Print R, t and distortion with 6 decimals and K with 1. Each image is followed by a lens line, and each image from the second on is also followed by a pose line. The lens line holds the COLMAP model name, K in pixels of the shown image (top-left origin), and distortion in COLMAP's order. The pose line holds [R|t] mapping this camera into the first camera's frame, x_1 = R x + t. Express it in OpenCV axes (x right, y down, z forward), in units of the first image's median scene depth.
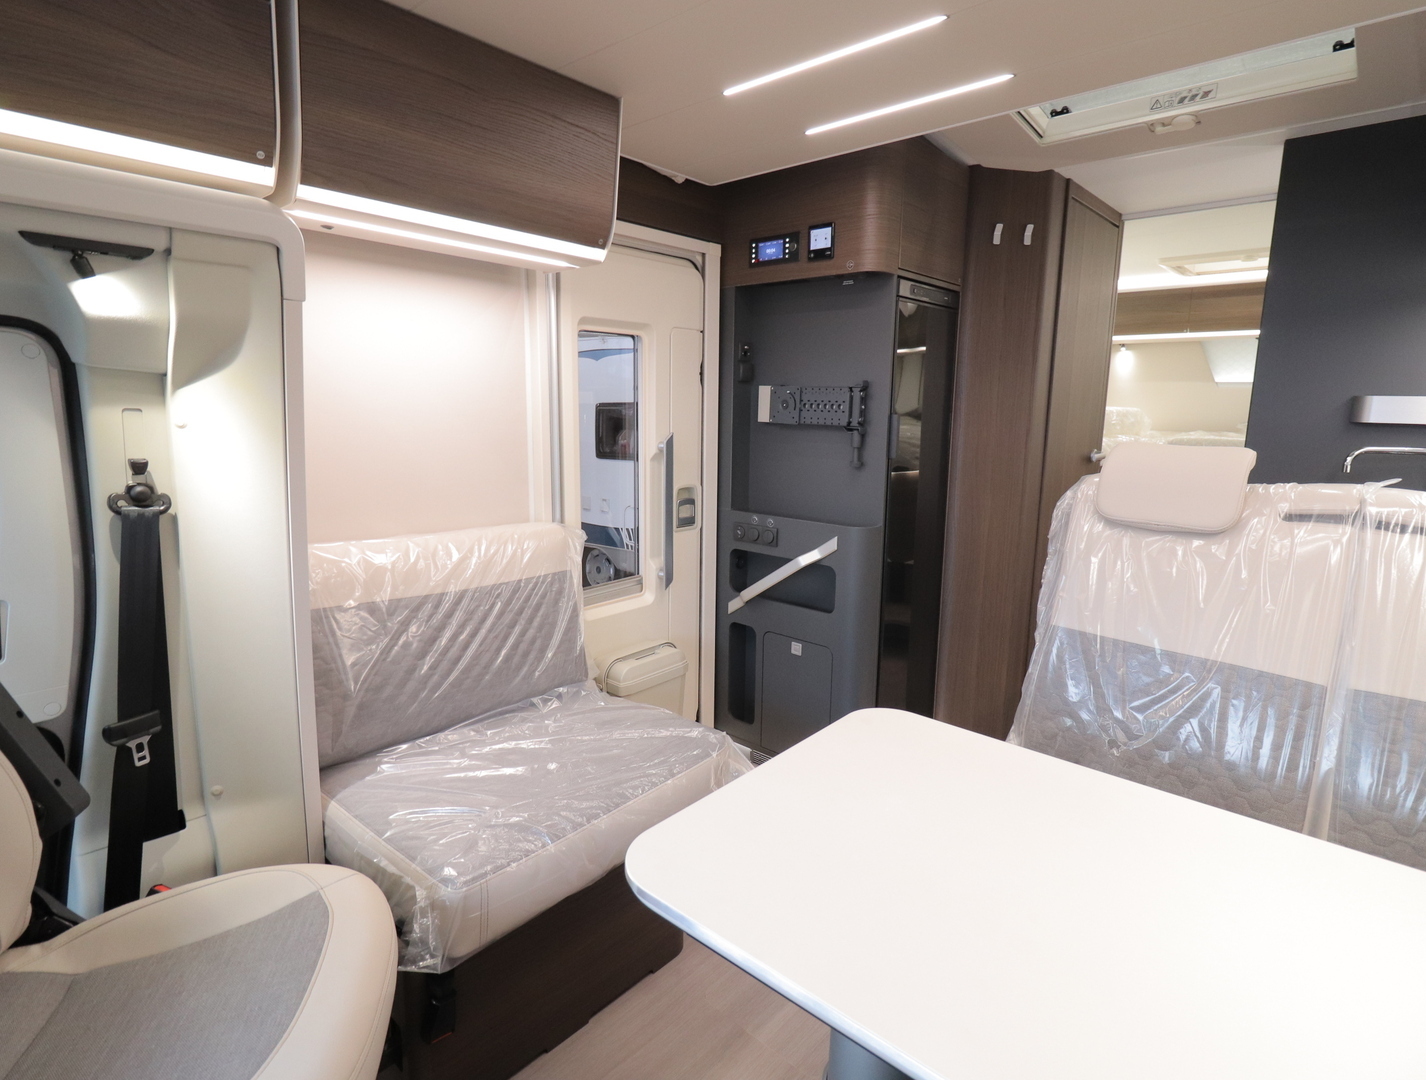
lens RADIAL K [[752.6, 0, 715.9], [0, 752.6, 538.3], [0, 0, 1]] dist [-0.000271, -0.000670]
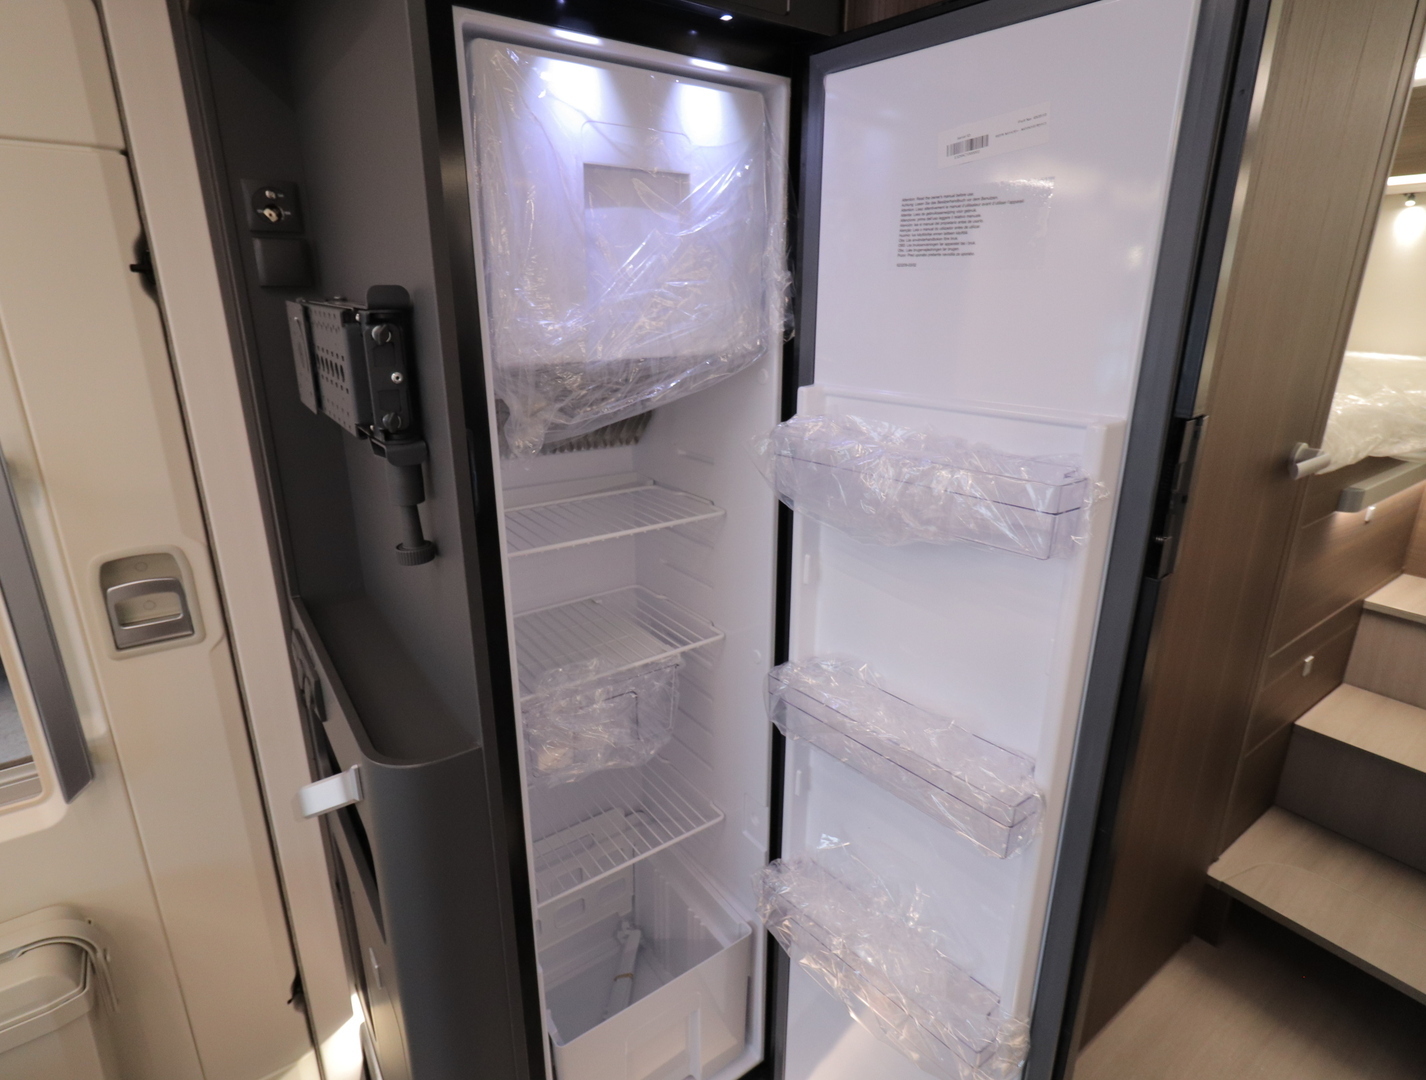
lens RADIAL K [[752.6, 0, 712.4], [0, 752.6, 534.4], [0, 0, 1]] dist [-0.000271, -0.000670]
pose [[0.977542, 0.065535, -0.200292, 0.219043], [-0.038091, 0.989710, 0.137925, -0.093067], [0.207269, -0.127198, 0.969979, 0.421303]]
